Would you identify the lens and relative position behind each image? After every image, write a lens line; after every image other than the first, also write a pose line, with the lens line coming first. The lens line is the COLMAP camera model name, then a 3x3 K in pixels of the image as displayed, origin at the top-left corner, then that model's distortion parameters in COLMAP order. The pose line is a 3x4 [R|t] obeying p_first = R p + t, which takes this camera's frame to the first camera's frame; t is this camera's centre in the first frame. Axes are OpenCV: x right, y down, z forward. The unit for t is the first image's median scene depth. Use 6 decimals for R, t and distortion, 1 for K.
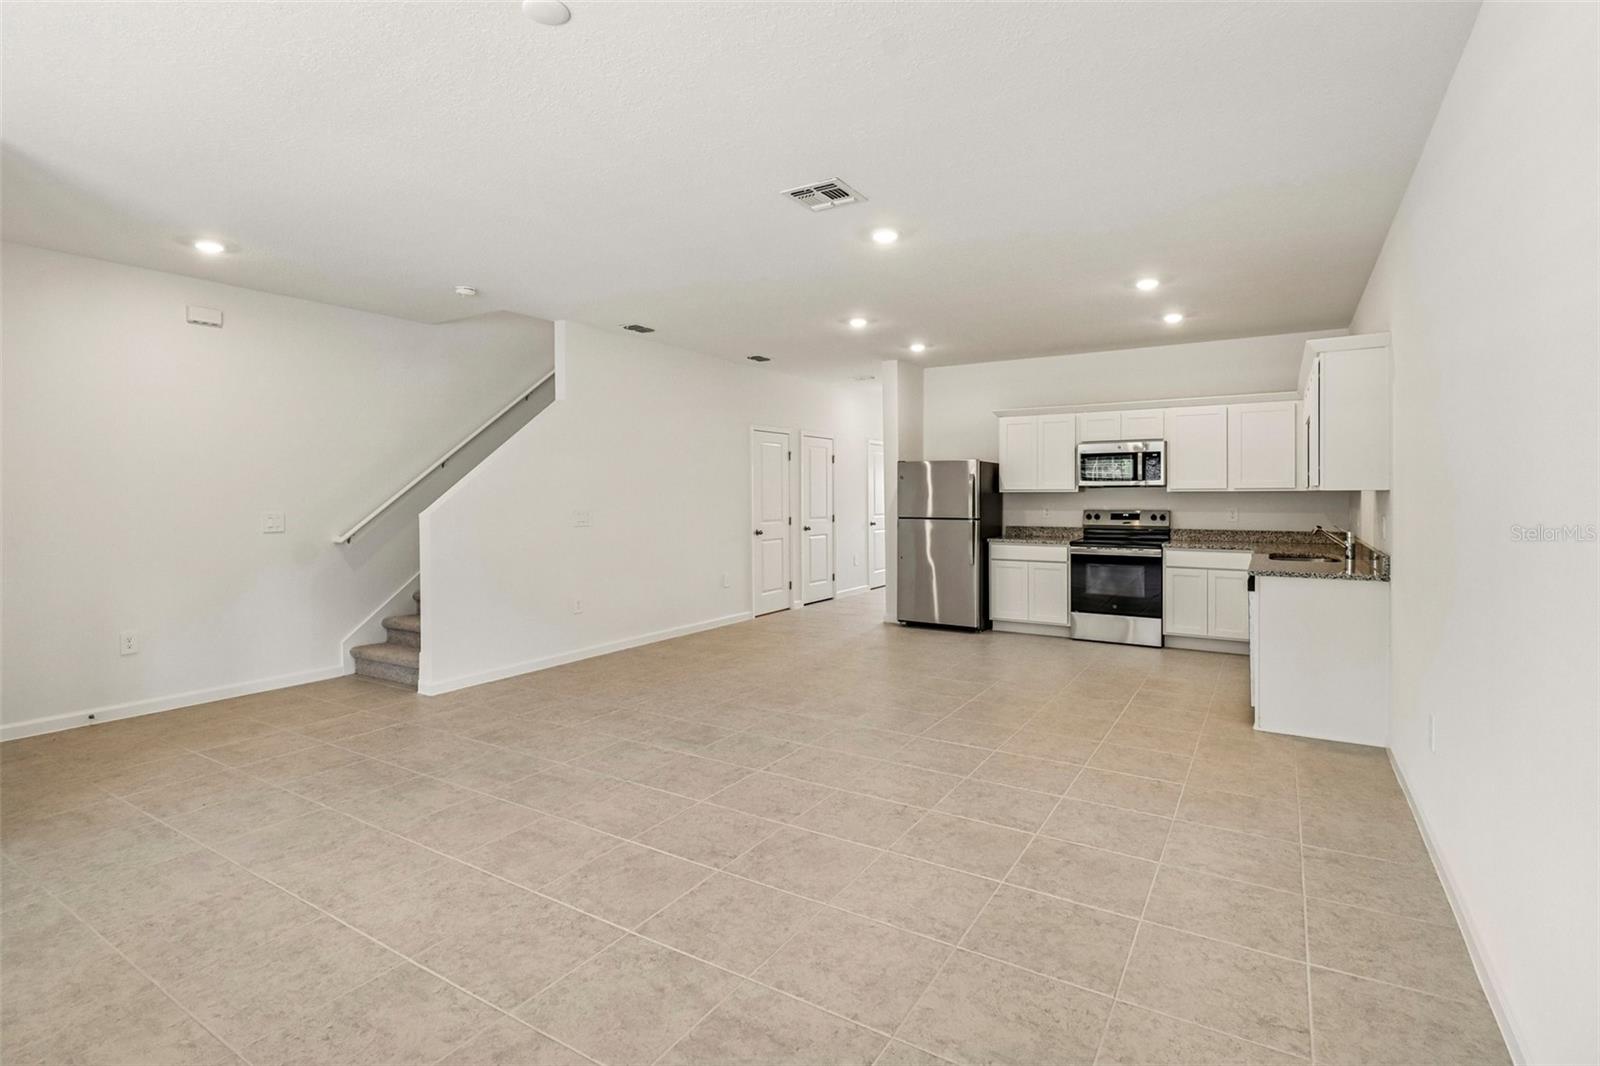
lens RADIAL K [[759.4, 0, 792.4], [0, 759.4, 497.2], [0, 0, 1]] dist [0.001726, -0.008978]
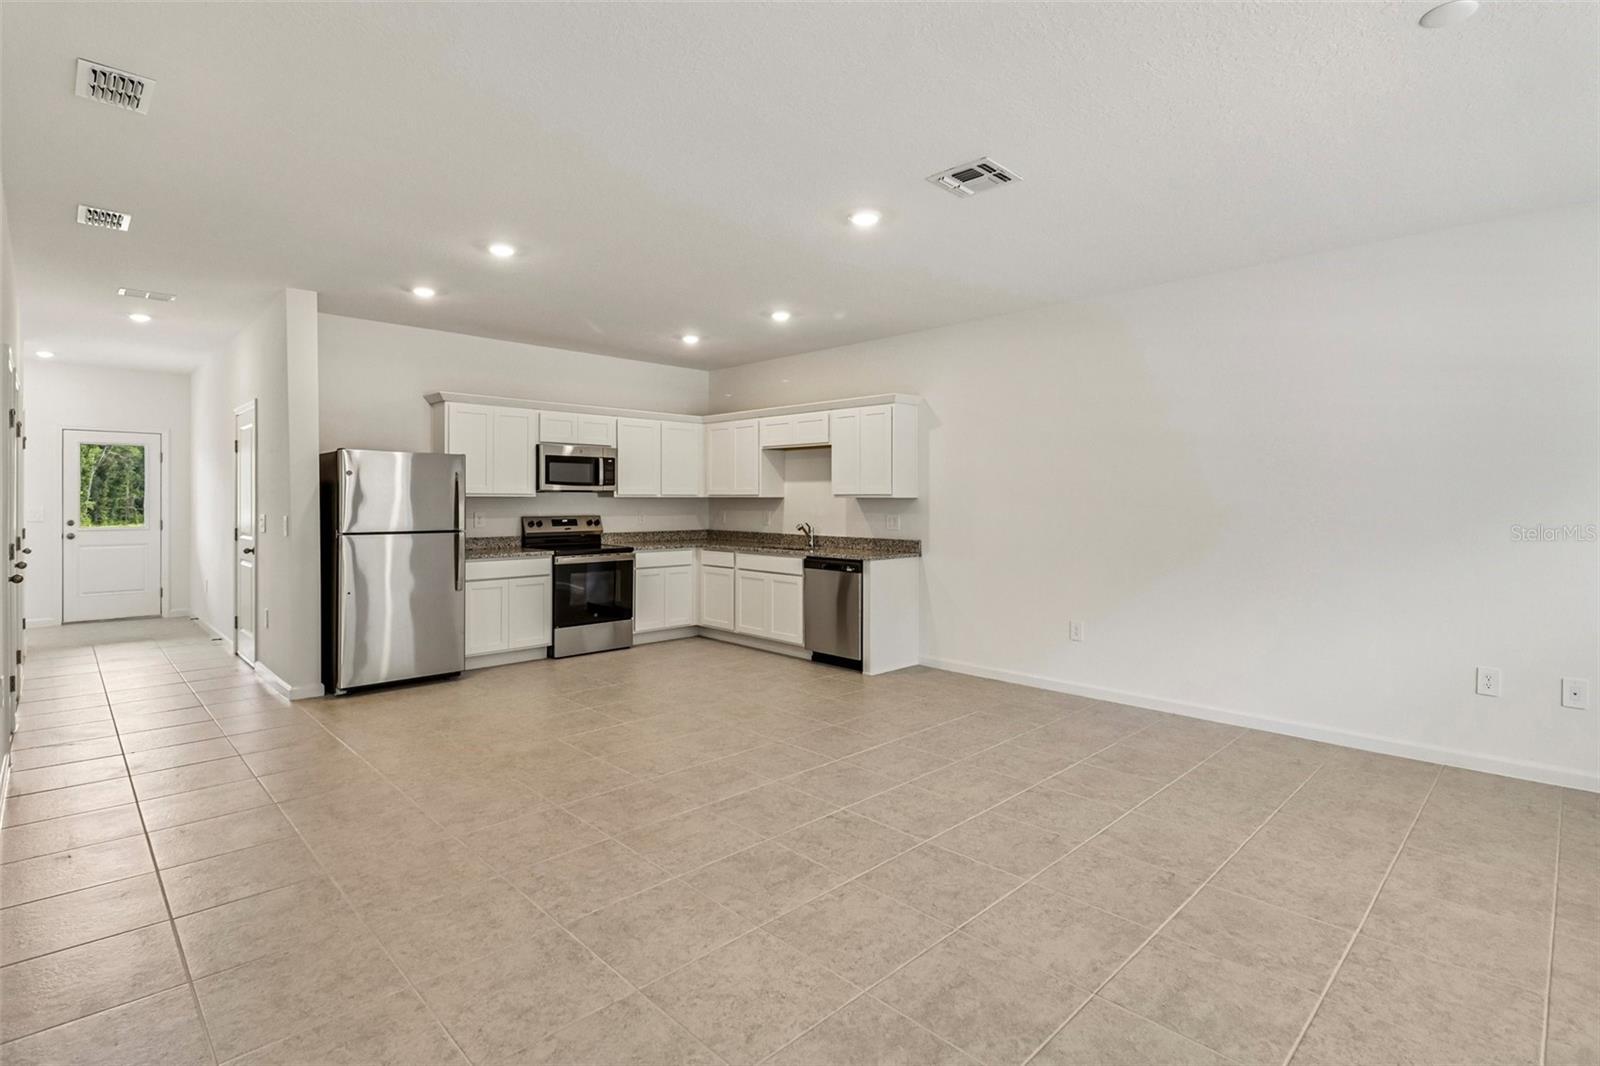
lens RADIAL K [[777.1, 0, 793.7], [0, 777.1, 509.8], [0, 0, 1]] dist [0.002635, -0.009750]
pose [[0.236233, -0.011532, 0.971628, -0.461668], [0.000873, 0.999932, 0.011655, -0.002107], [-0.971696, -0.001905, 0.236227, 0.494259]]
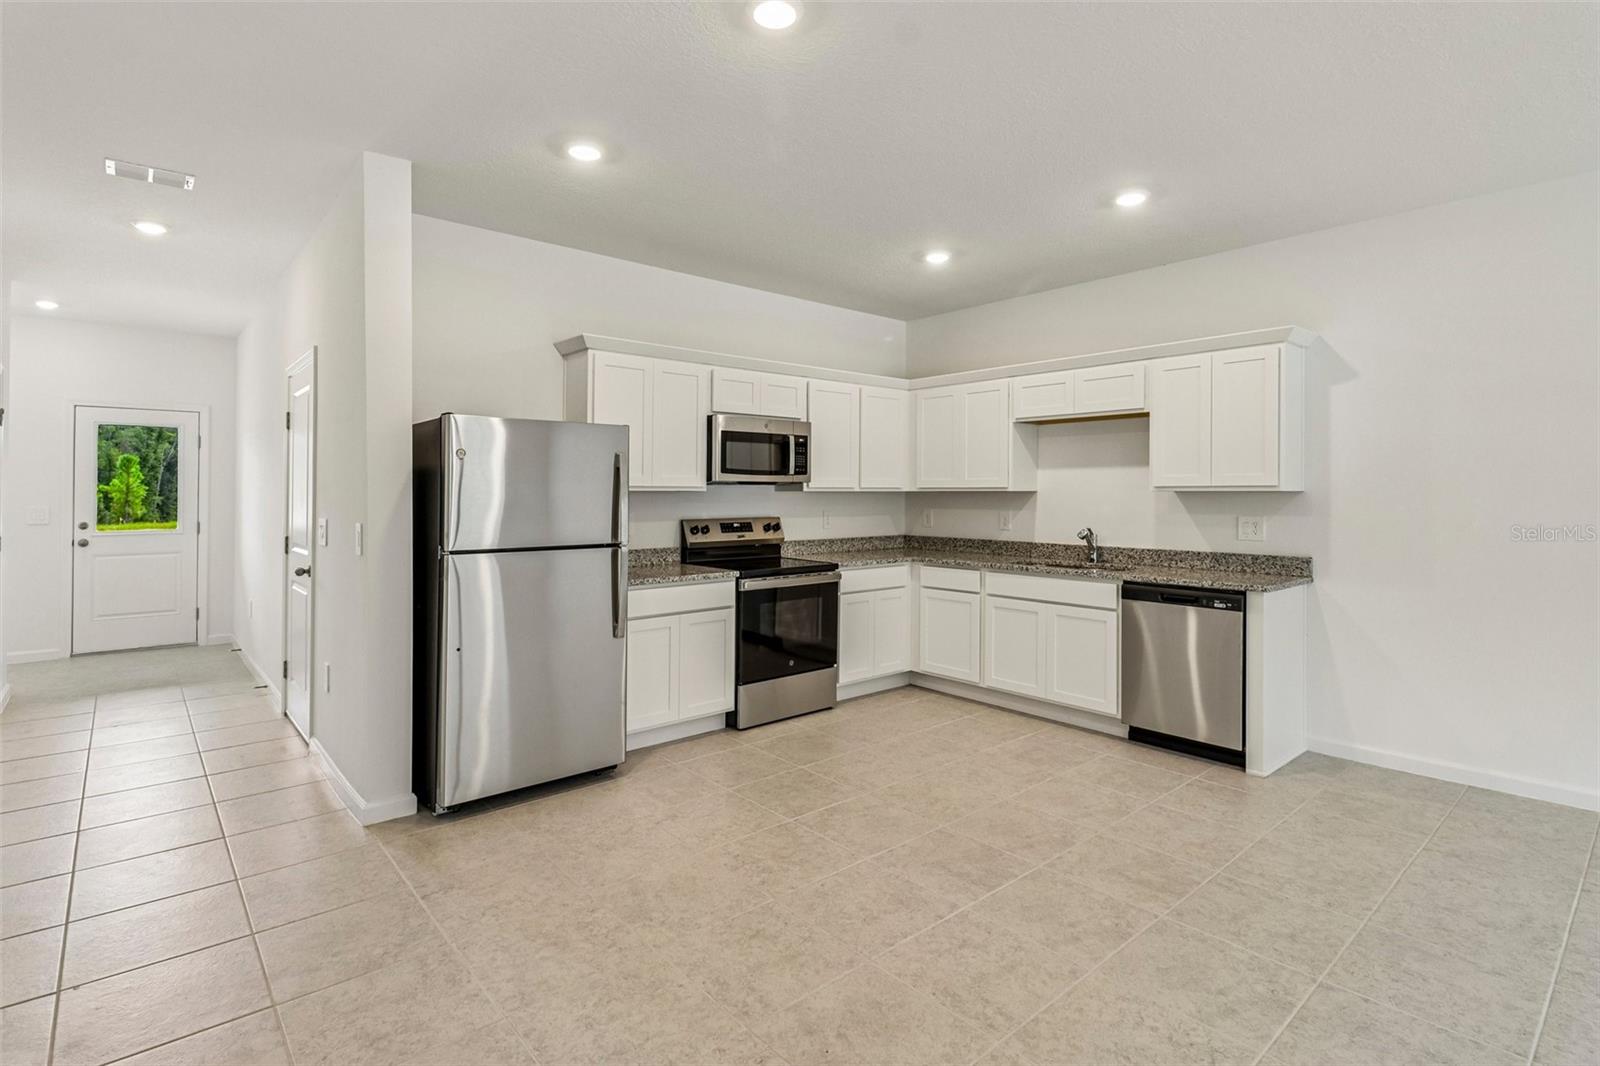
lens RADIAL K [[784.6, 0, 799.7], [0, 784.6, 489.1], [0, 0, 1]] dist [0.004623, -0.008788]
pose [[0.289254, 0.005658, 0.957236, -0.224543], [0.003170, 0.999971, -0.006868, -0.004137], [-0.957247, 0.005021, 0.289228, 0.757383]]
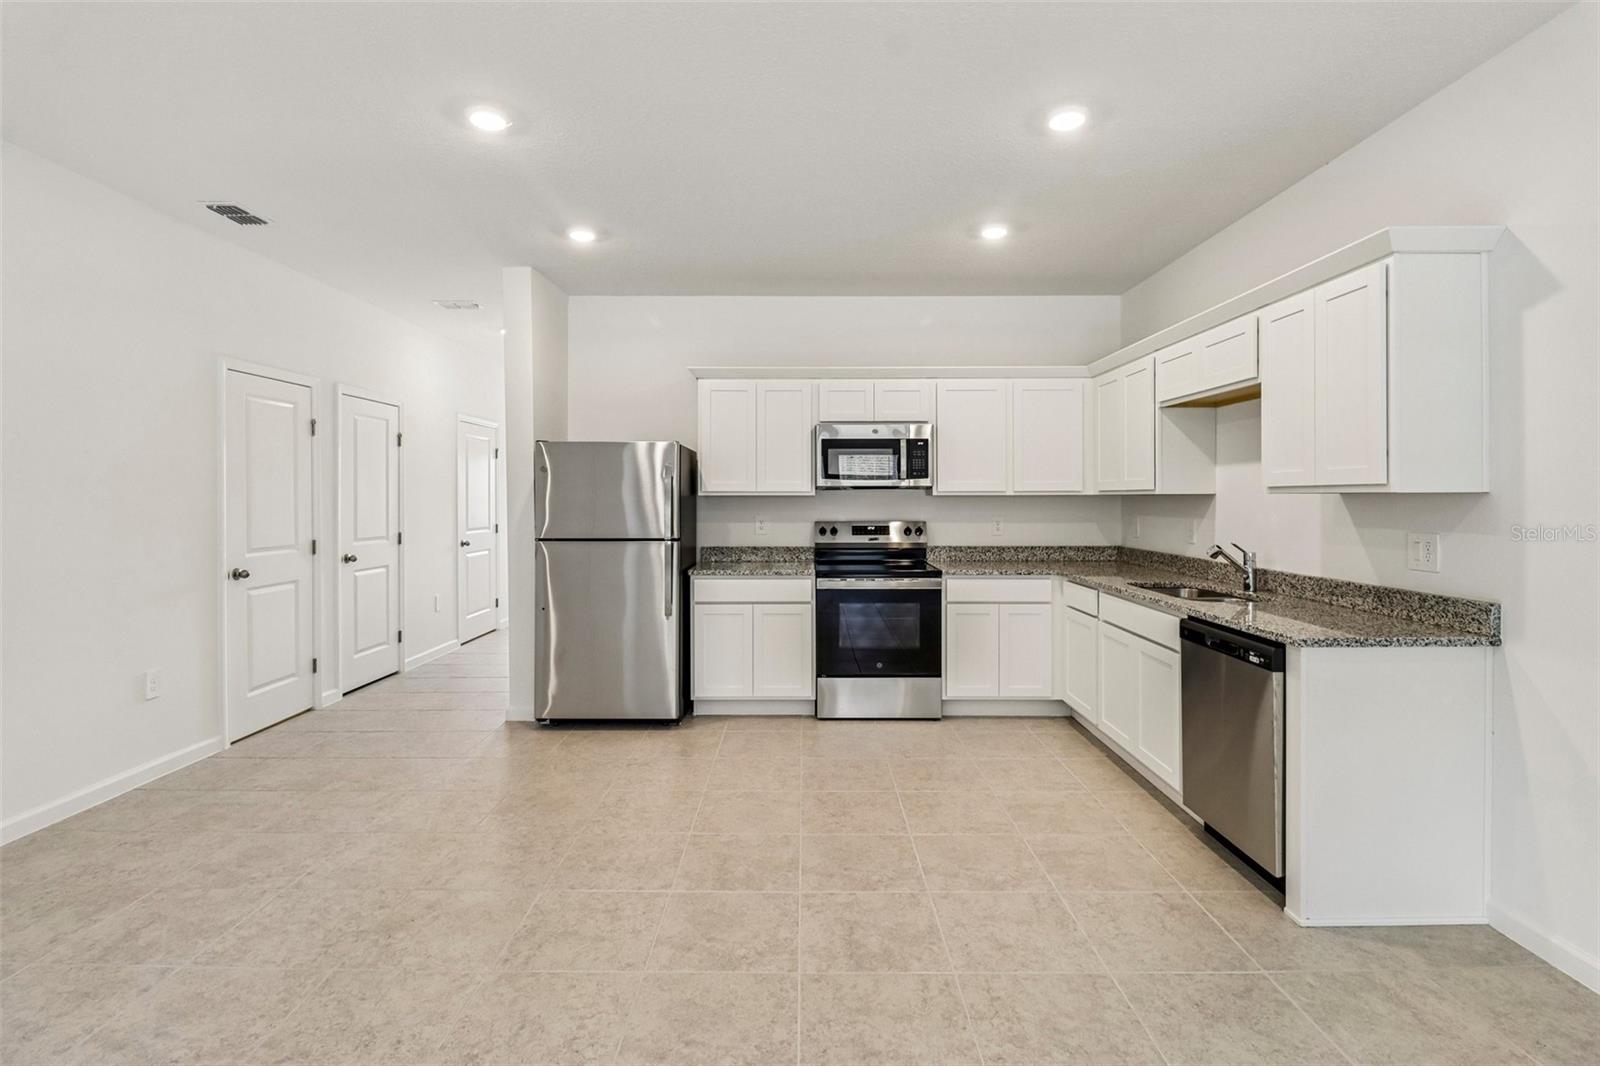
lens RADIAL K [[759.4, 0, 792.4], [0, 759.4, 497.2], [0, 0, 1]] dist [0.001726, -0.008978]
pose [[0.849865, 0.001975, 0.526996, 0.002244], [0.001094, 0.999984, -0.005512, -0.001732], [-0.526999, 0.005261, 0.849850, 0.444842]]
